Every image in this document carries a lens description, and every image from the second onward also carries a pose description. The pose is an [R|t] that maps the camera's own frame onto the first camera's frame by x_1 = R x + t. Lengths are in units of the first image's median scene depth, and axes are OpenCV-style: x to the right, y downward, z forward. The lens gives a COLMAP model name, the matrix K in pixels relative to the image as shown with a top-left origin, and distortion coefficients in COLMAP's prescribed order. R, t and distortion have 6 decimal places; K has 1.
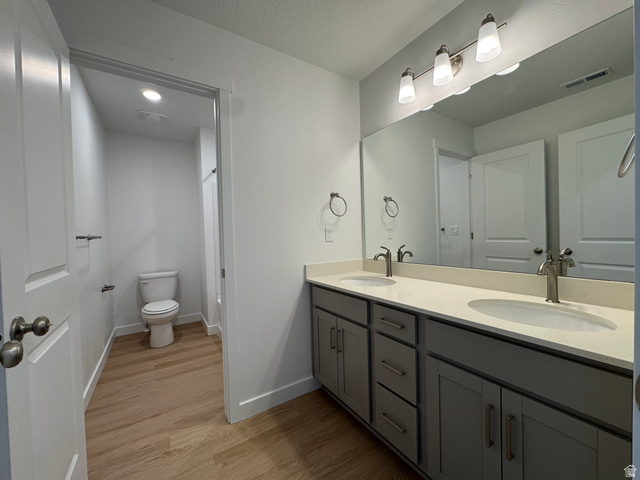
lens RADIAL K [[255.0, 0, 319.1], [0, 255.0, 237.1], [0, 0, 1]] dist [-0.000894, -0.000084]
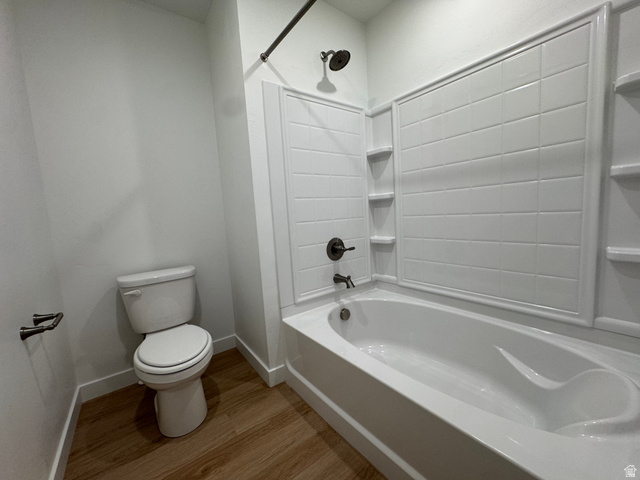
lens RADIAL K [[255.0, 0, 319.1], [0, 255.0, 237.1], [0, 0, 1]] dist [-0.000894, -0.000084]
pose [[0.996113, -0.041015, 0.077958, -0.361784], [0.034816, 0.996245, 0.079267, 0.042305], [-0.080916, -0.076244, 0.993800, 0.494682]]
